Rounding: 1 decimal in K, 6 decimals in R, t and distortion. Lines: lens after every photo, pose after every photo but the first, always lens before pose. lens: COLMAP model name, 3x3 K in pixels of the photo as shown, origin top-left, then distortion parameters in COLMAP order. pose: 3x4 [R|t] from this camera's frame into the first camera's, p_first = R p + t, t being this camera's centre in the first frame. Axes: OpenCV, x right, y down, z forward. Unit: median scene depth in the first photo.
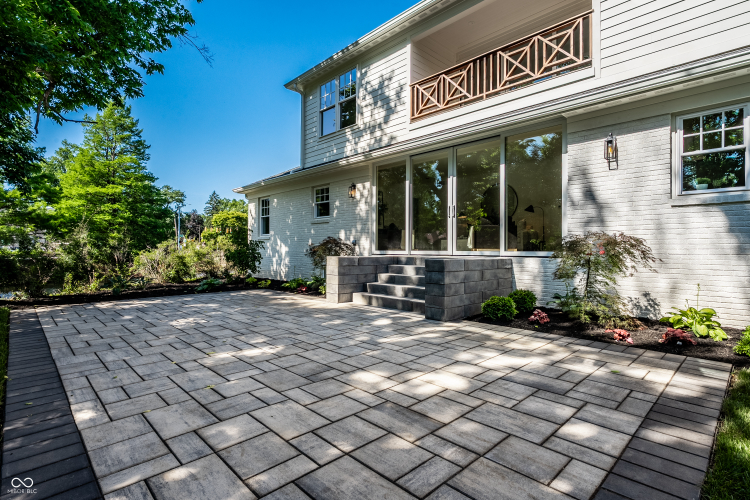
lens RADIAL K [[372.1, 0, 375.0], [0, 372.1, 250.0], [0, 0, 1]] dist [0.001234, -0.000013]
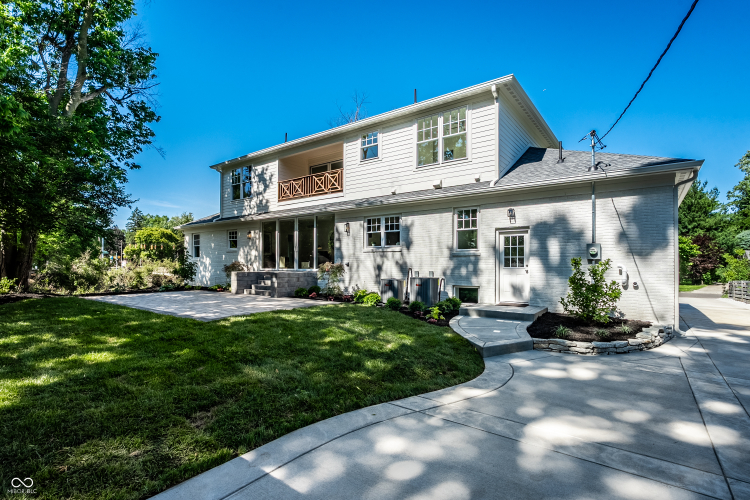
lens RADIAL K [[442.2, 0, 373.8], [0, 442.2, 260.8], [0, 0, 1]] dist [-0.001202, -0.000107]
pose [[0.992941, -0.001607, 0.118597, 0.294891], [0.002316, 0.999980, -0.005840, -0.022054], [-0.118585, 0.006073, 0.992925, -1.236642]]
